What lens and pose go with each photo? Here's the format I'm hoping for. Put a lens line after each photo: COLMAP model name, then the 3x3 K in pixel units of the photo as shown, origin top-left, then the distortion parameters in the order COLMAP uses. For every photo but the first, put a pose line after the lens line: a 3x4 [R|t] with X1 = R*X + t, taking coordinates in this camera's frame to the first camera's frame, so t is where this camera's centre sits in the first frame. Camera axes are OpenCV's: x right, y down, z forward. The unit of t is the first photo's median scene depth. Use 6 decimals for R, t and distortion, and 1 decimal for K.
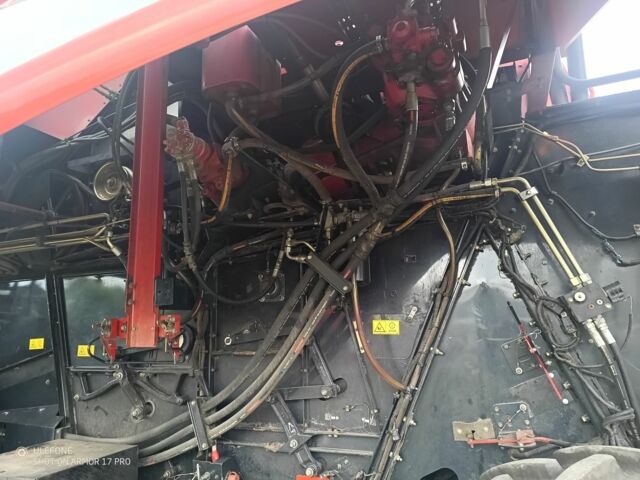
lens RADIAL K [[456.6, 0, 318.0], [0, 456.6, 240.3], [0, 0, 1]] dist [0.031967, -0.027902]
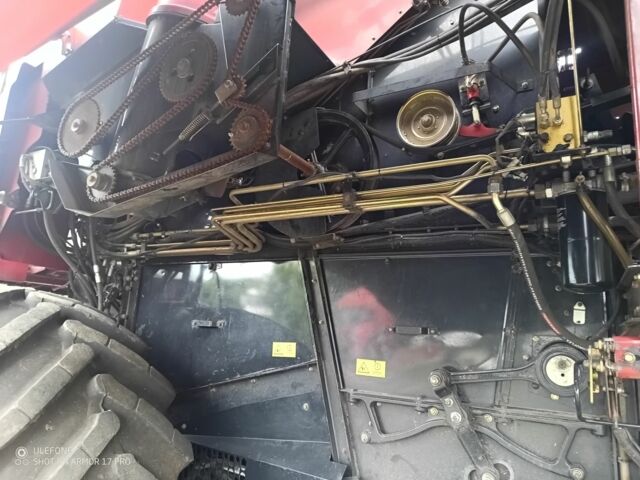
lens RADIAL K [[456.6, 0, 318.0], [0, 456.6, 240.3], [0, 0, 1]] dist [0.031967, -0.027902]
pose [[0.990734, 0.051468, -0.125689, -0.495104], [-0.052305, 0.998625, -0.003371, 0.055784], [0.125343, 0.009914, 0.992064, 0.306574]]
